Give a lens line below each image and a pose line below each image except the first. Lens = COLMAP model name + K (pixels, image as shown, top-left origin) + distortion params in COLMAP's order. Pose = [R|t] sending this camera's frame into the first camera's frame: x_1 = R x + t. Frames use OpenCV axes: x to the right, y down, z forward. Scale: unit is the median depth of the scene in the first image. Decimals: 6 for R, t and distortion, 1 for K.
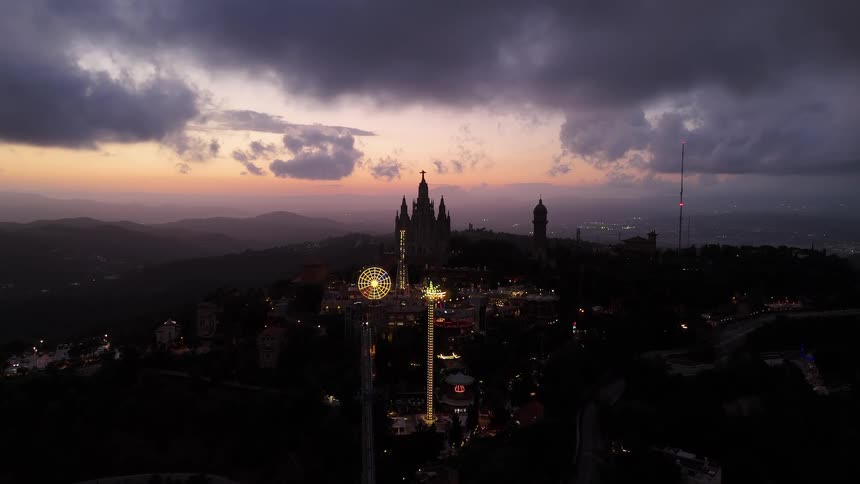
lens RADIAL K [[634.2, 0, 436.1], [0, 634.2, 237.6], [0, 0, 1]] dist [0.063407, -0.057046]
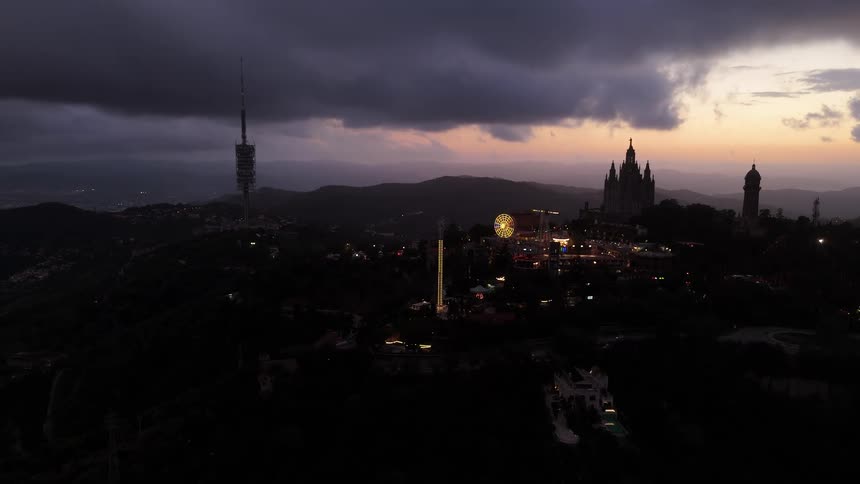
lens RADIAL K [[634.2, 0, 432.3], [0, 634.2, 252.8], [0, 0, 1]] dist [0.063407, -0.057046]
pose [[0.646896, 0.107895, -0.754907, 0.612544], [-0.055951, 0.993987, 0.094120, 0.008320], [0.760523, -0.018648, 0.649043, 0.003227]]
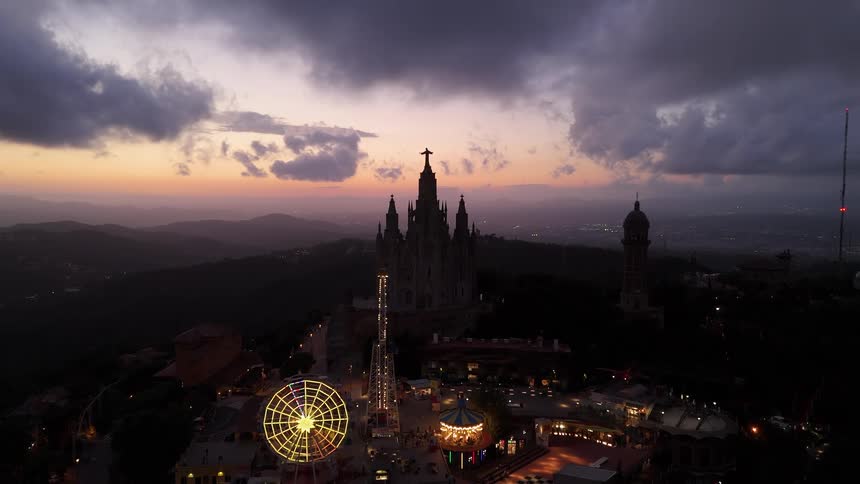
lens RADIAL K [[634.2, 0, 436.5], [0, 634.2, 238.7], [0, 0, 1]] dist [0.063407, -0.057046]
pose [[0.999999, -0.001089, 0.000651, -0.013037], [0.001089, 0.999999, -0.000906, -0.028438], [-0.000650, 0.000906, 0.999999, 0.450298]]
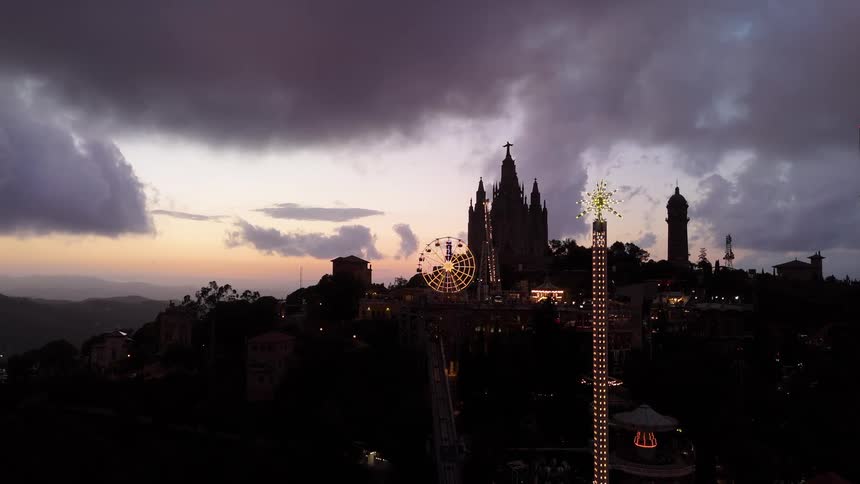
lens RADIAL K [[634.2, 0, 433.8], [0, 634.2, 246.2], [0, 0, 1]] dist [0.063407, -0.057046]
pose [[0.997028, -0.003717, -0.076950, -0.048194], [-0.005696, 0.992545, -0.121747, 0.092986], [0.076829, 0.121823, 0.989574, 0.305686]]
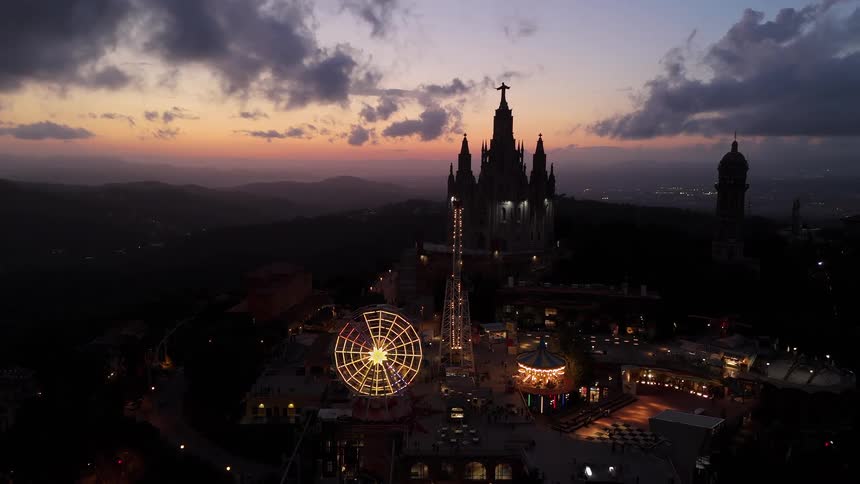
lens RADIAL K [[634.2, 0, 435.6], [0, 634.2, 243.6], [0, 0, 1]] dist [0.063407, -0.057046]
pose [[0.994474, 0.012840, -0.104191, -0.019590], [-0.006100, 0.997883, 0.064748, -0.011267], [0.104802, -0.063755, 0.992447, 0.474720]]
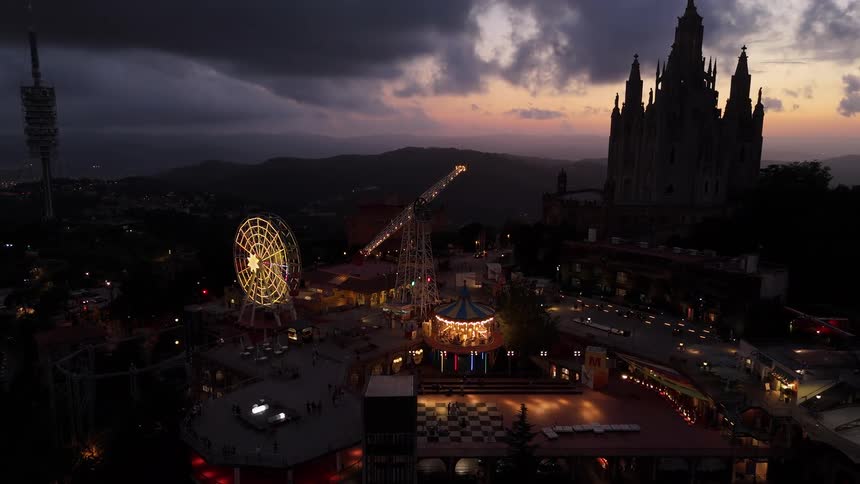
lens RADIAL K [[634.2, 0, 434.0], [0, 634.2, 251.3], [0, 0, 1]] dist [0.063407, -0.057046]
pose [[0.677337, 0.130892, -0.723935, 0.170722], [-0.051875, 0.990093, 0.130479, 0.010509], [0.733842, -0.050824, 0.677416, 0.610756]]
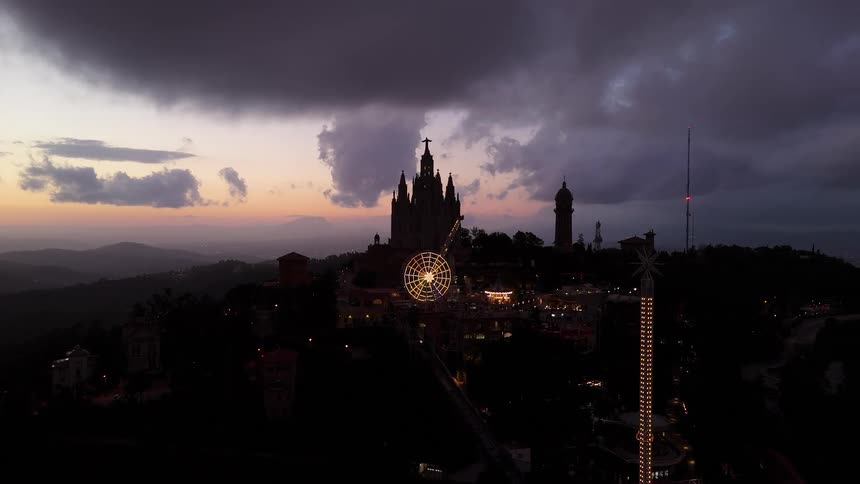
lens RADIAL K [[634.2, 0, 437.8], [0, 634.2, 238.6], [0, 0, 1]] dist [0.063407, -0.057046]
pose [[0.976920, -0.004293, 0.213561, -0.166391], [0.014459, 0.998834, -0.046064, 0.046526], [-0.213114, 0.048089, 0.975843, 0.265671]]
